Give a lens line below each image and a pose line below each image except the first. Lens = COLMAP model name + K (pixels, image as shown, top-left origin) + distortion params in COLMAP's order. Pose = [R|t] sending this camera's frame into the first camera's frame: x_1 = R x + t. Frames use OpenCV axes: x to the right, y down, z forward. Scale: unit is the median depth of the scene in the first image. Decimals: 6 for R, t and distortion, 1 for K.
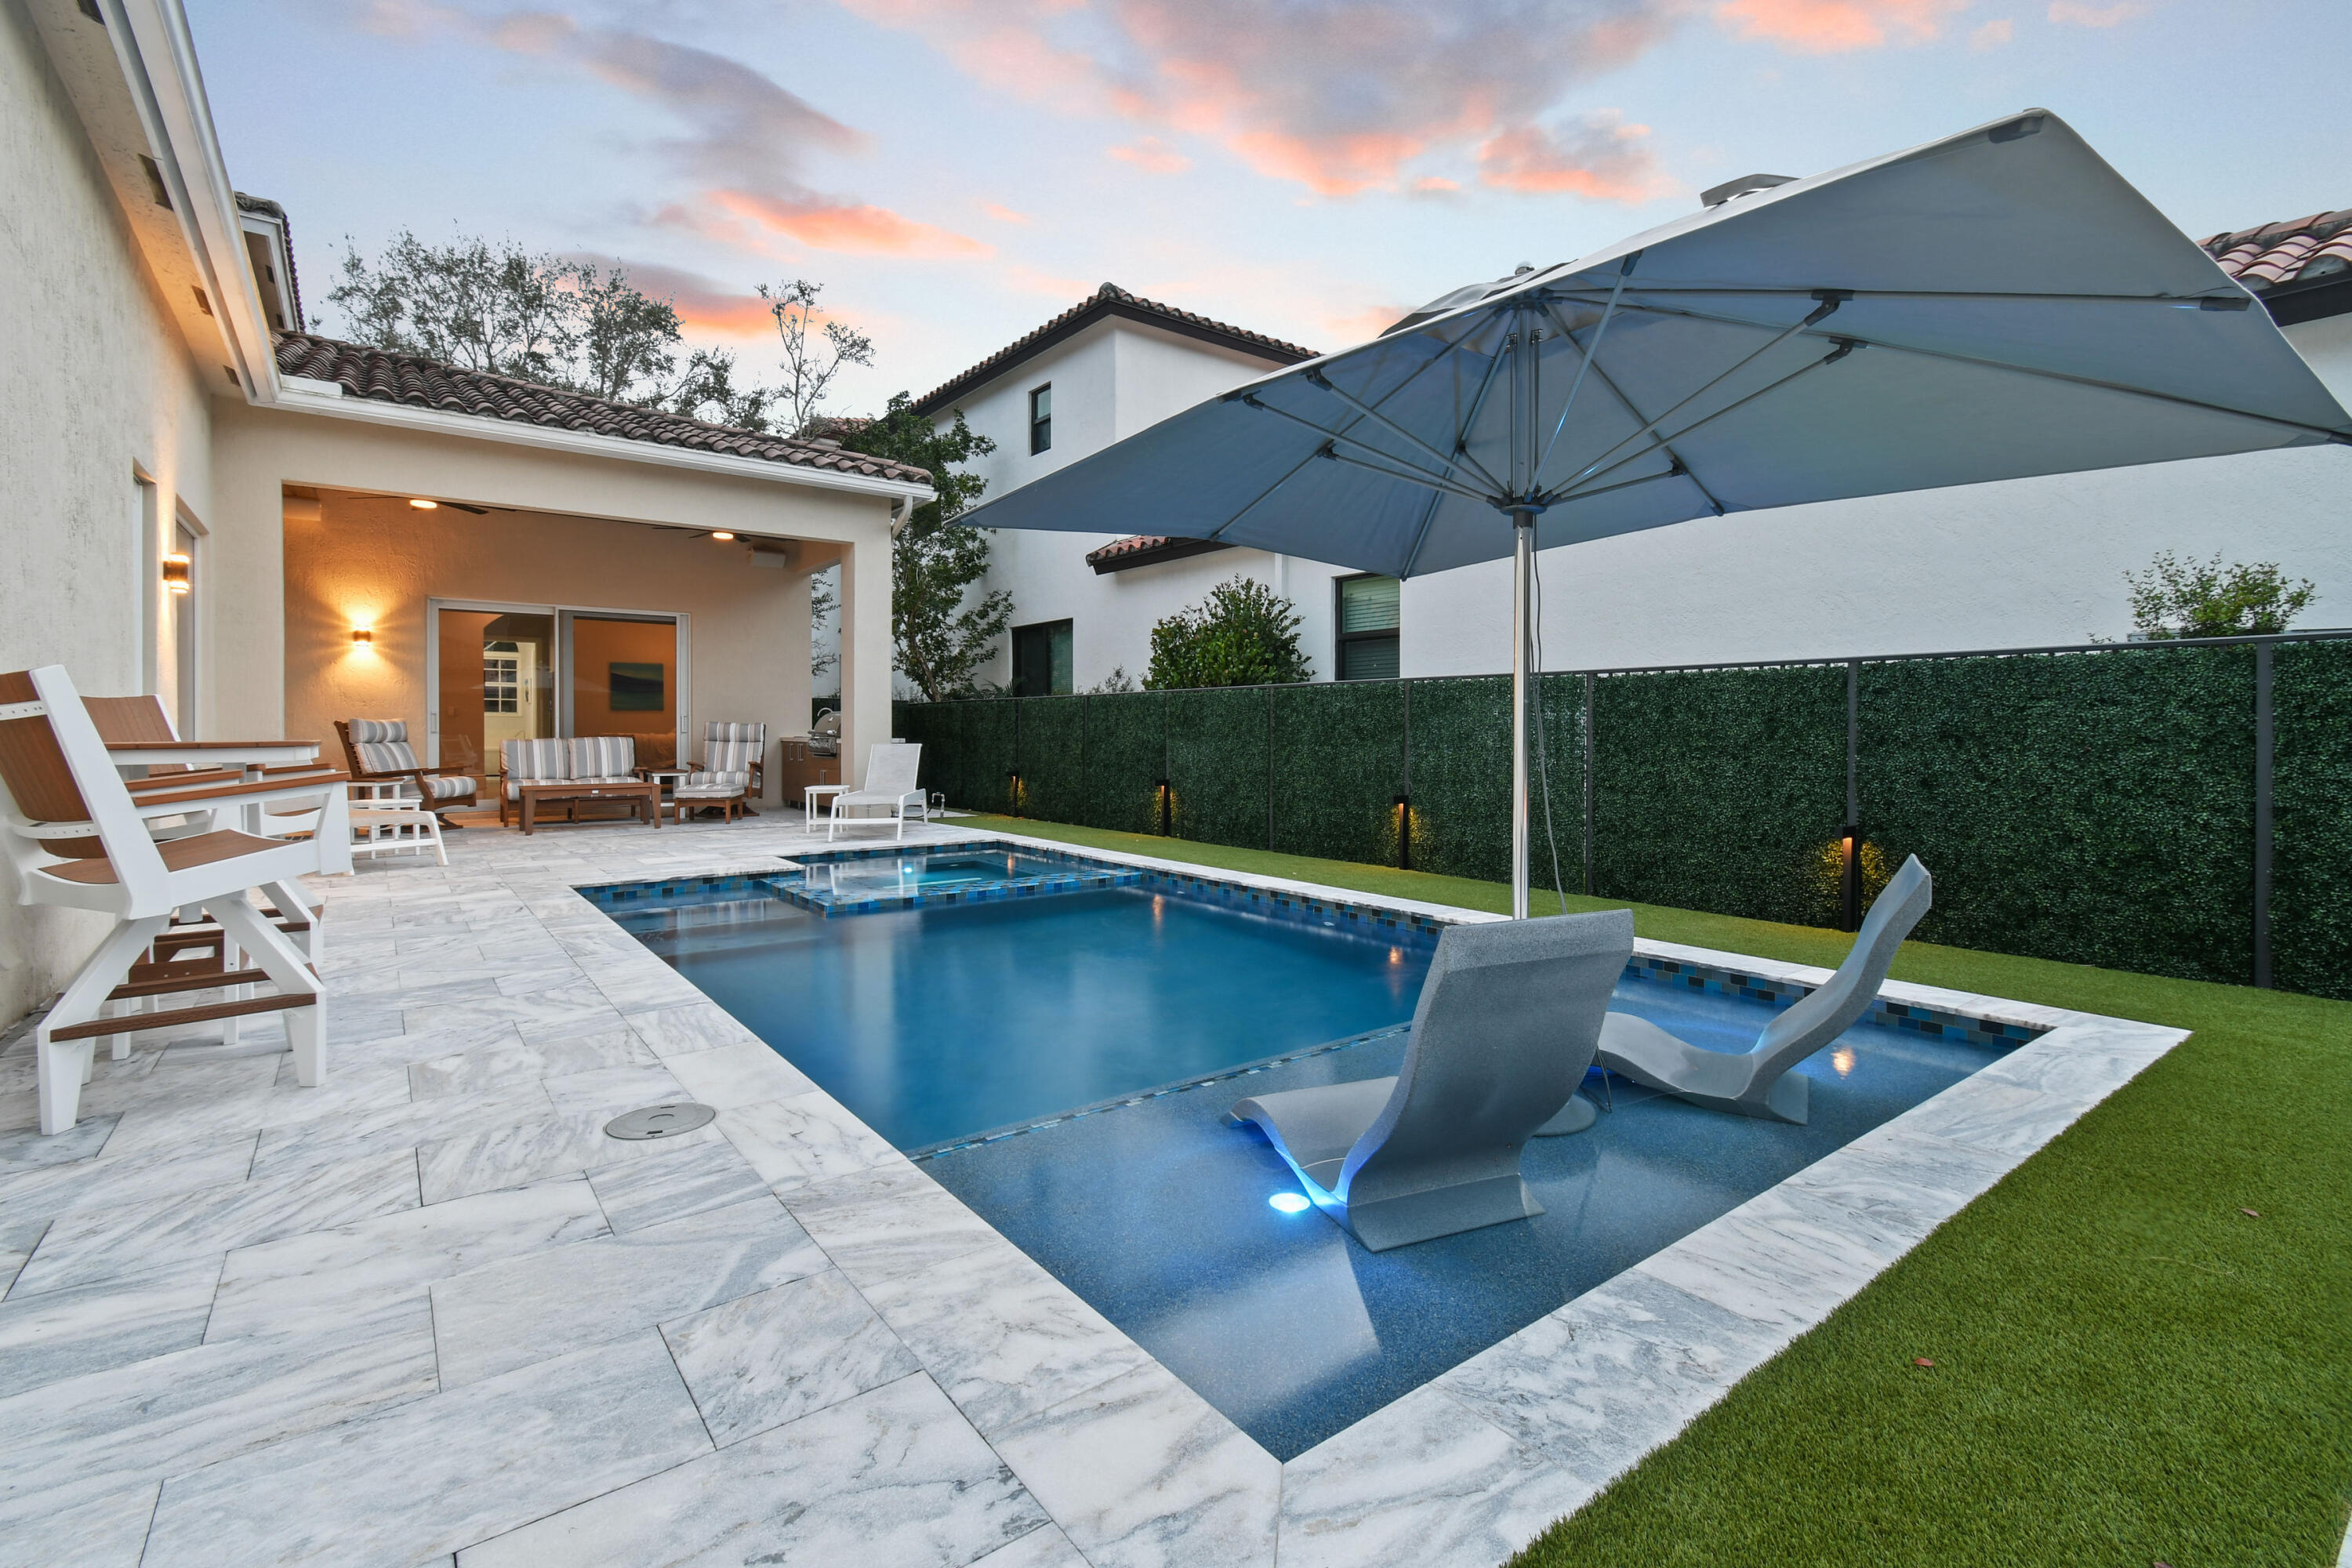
lens RADIAL K [[1062.6, 0, 1166.0], [0, 1062.6, 726.1], [0, 0, 1]] dist [0.005424, 0.000529]
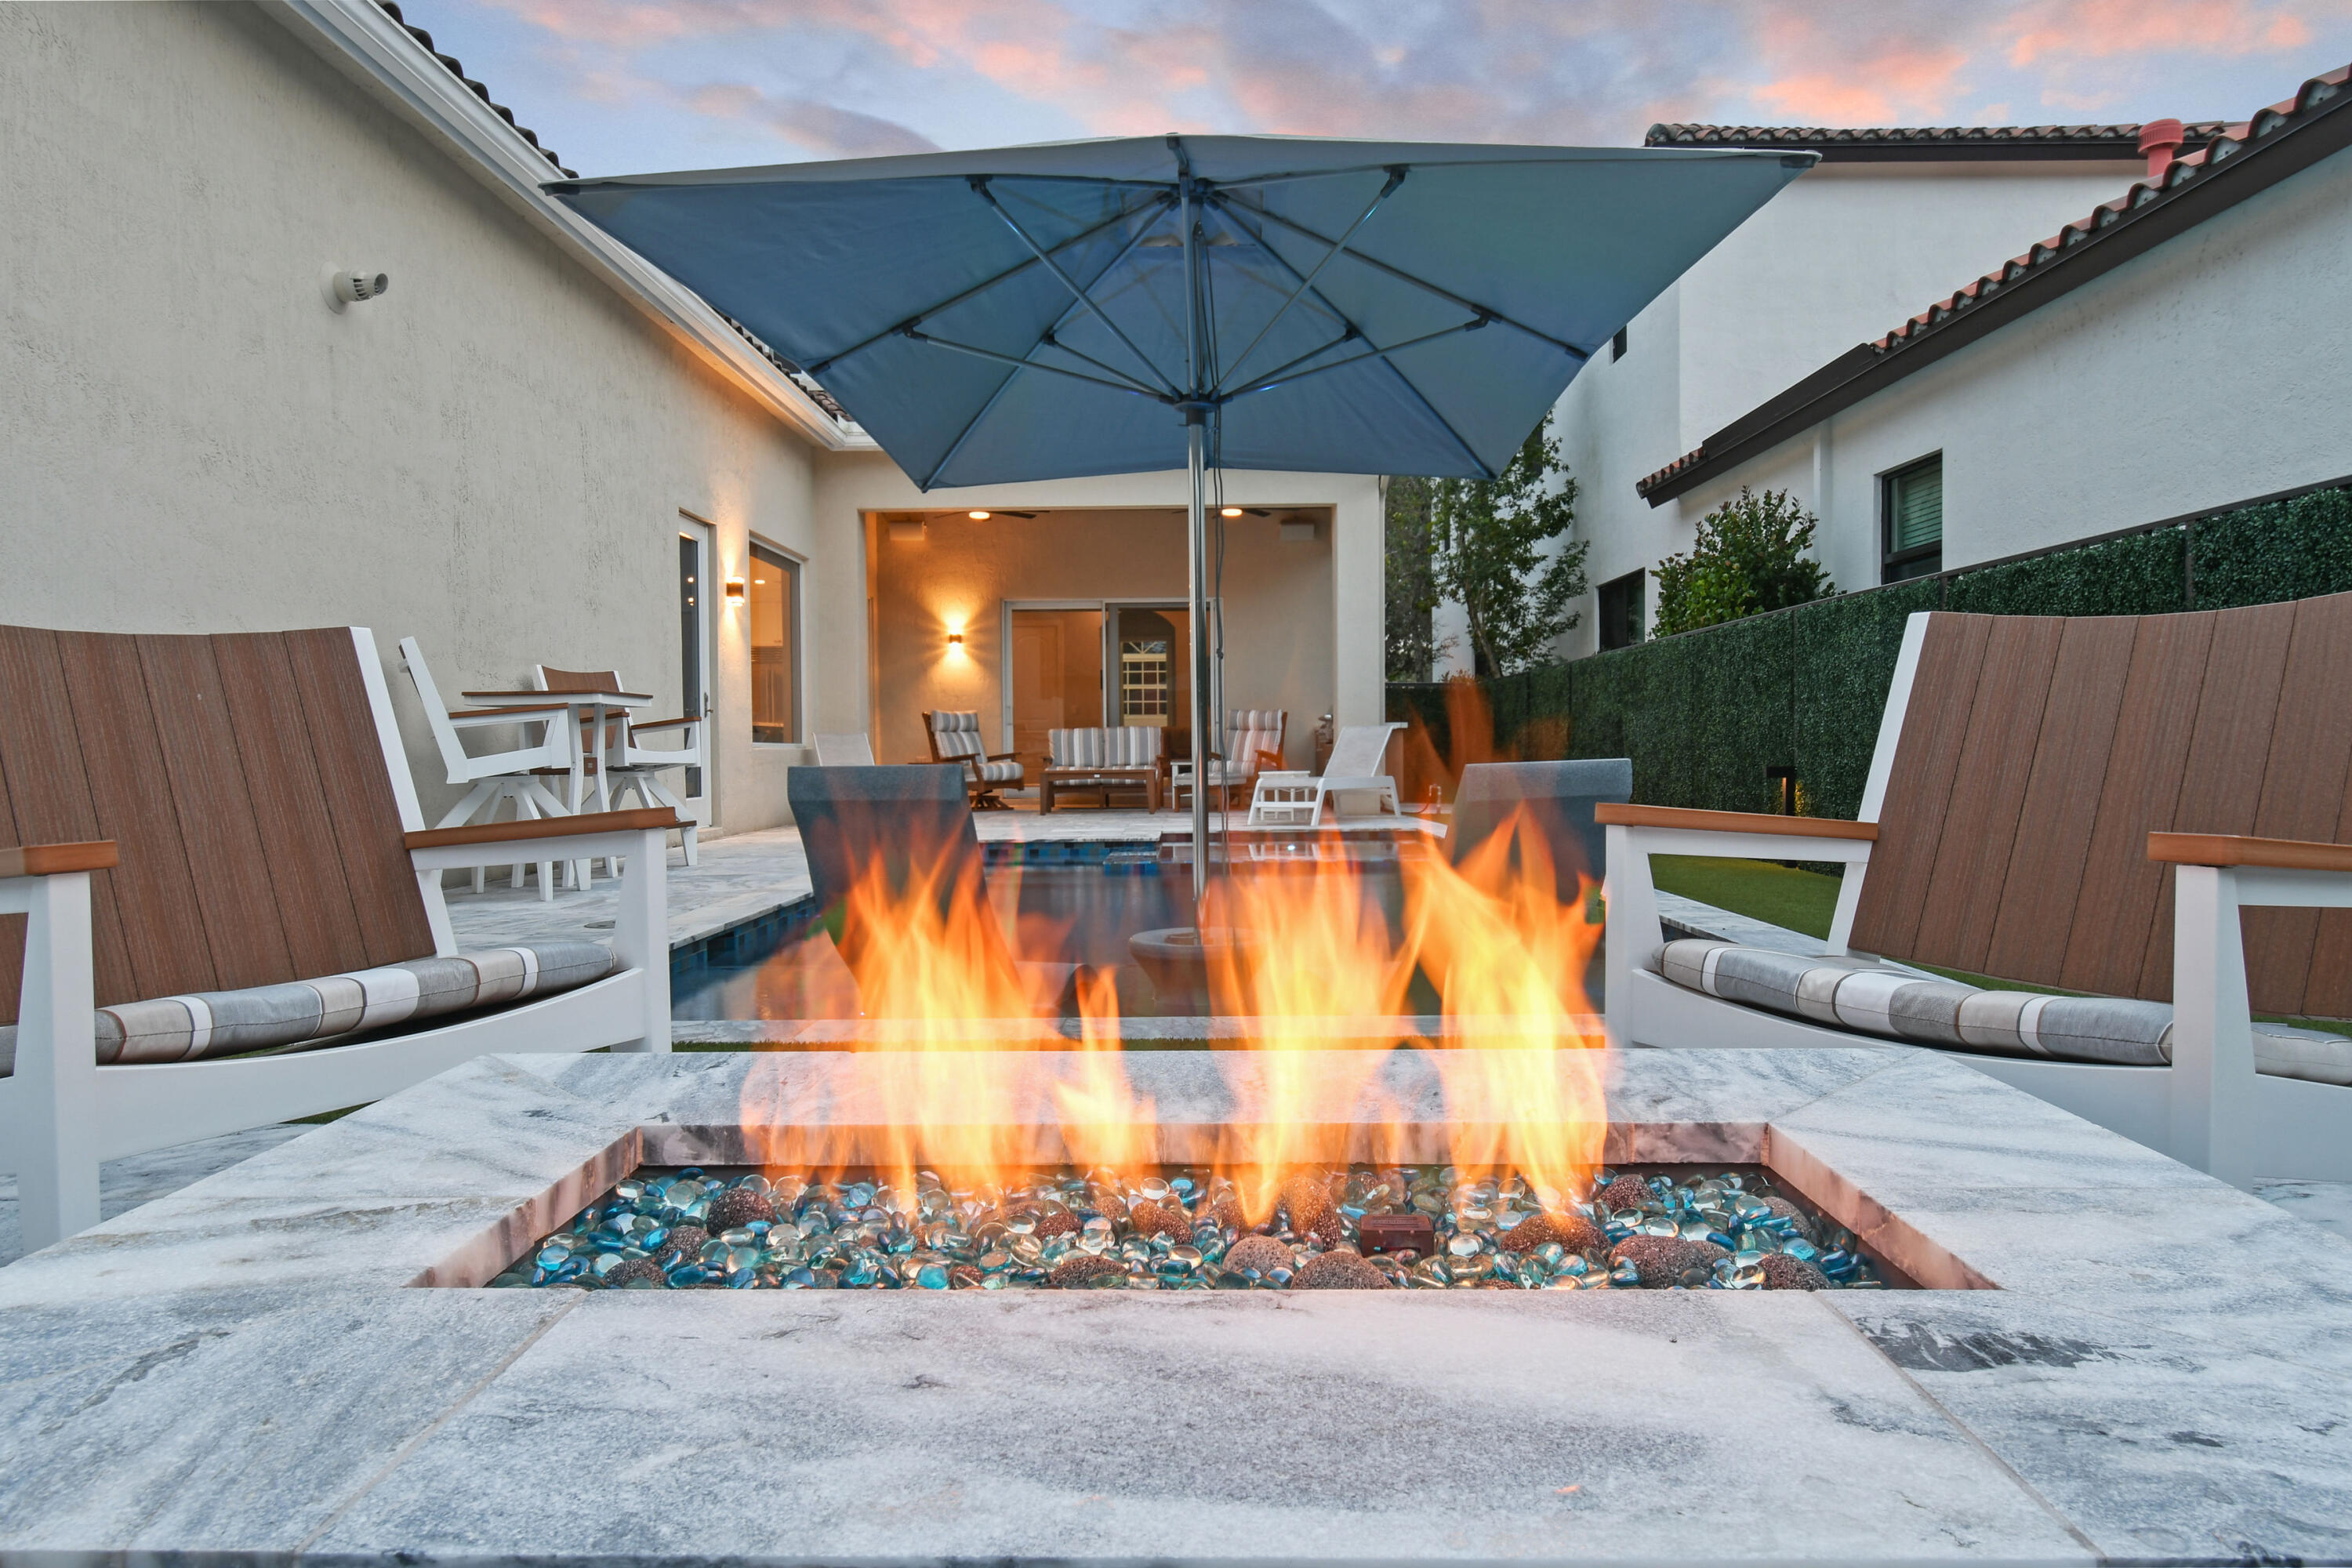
lens RADIAL K [[1336.1, 0, 1162.6], [0, 1336.1, 784.5], [0, 0, 1]] dist [-0.005426, 0.002415]
pose [[0.796776, 0.010230, -0.604188, 0.267927], [0.010894, 0.999451, 0.031288, 0.026875], [0.604176, -0.031512, 0.796227, 0.004060]]
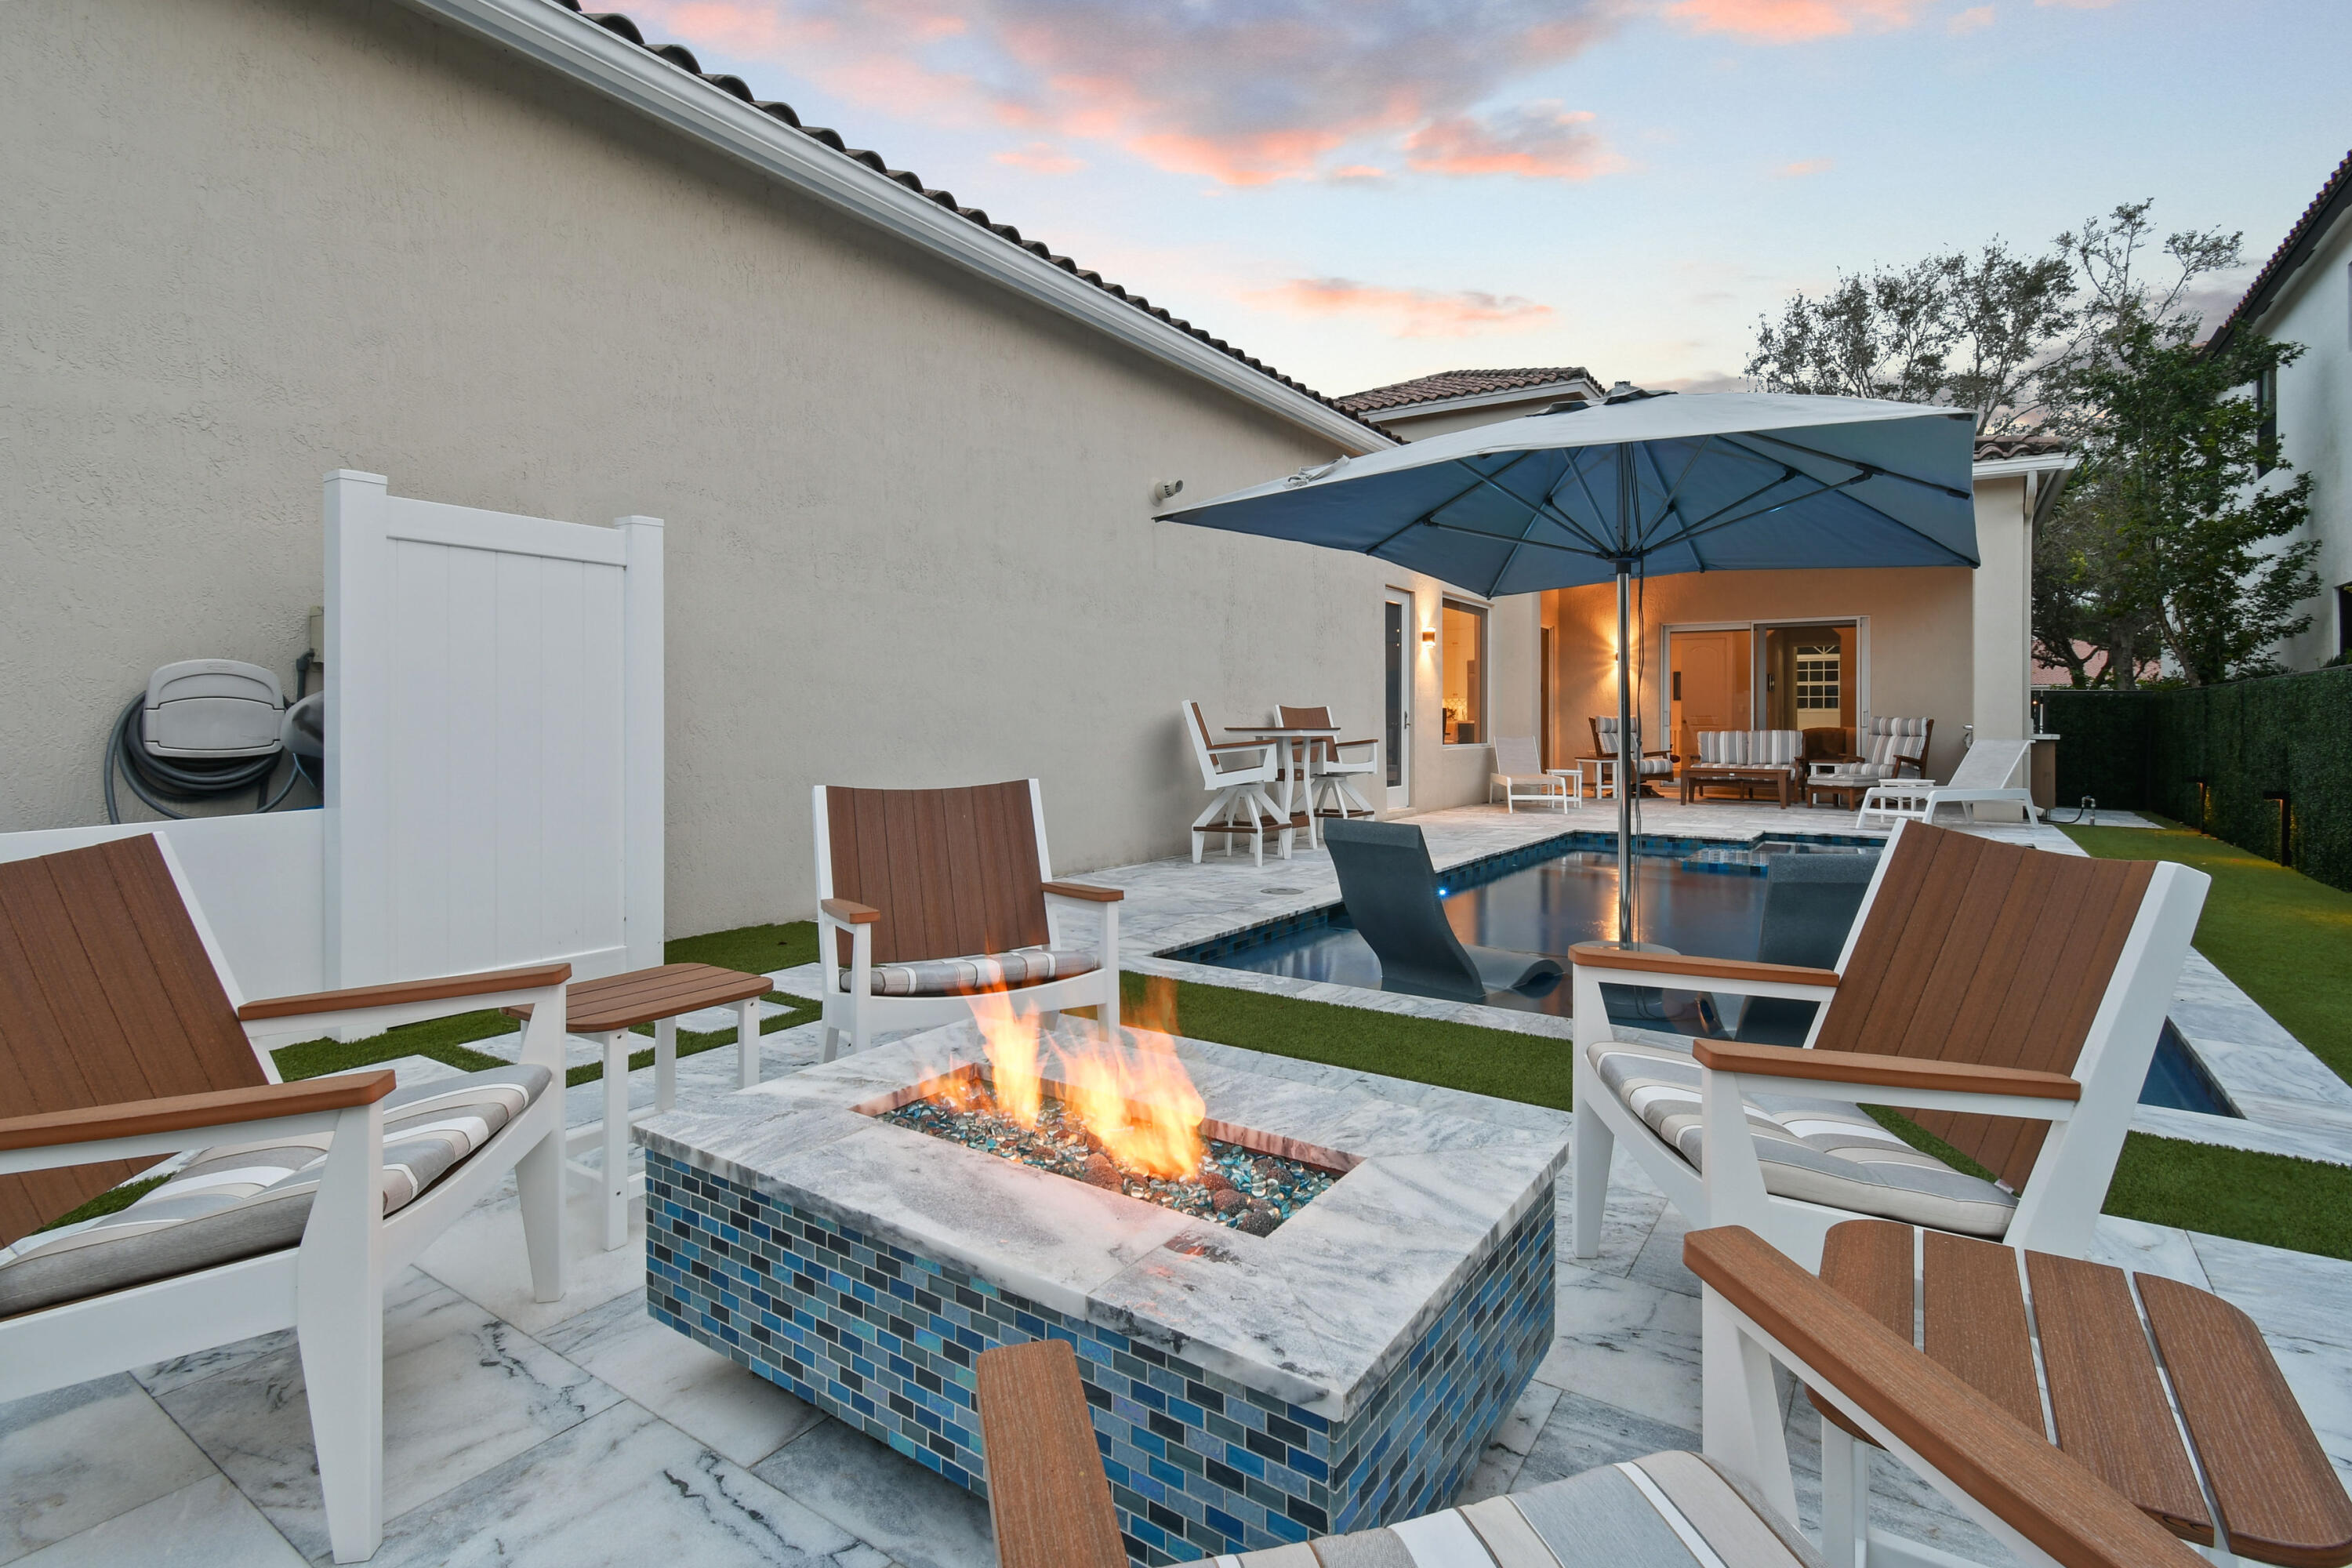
lens RADIAL K [[1062.6, 0, 1240.7], [0, 1062.6, 730.3], [0, 0, 1]] dist [0.005424, 0.000529]
pose [[0.363646, 0.008127, -0.931502, 0.358001], [0.001938, 0.999953, 0.009481, -0.001909], [0.931535, -0.005253, 0.363613, 0.025078]]
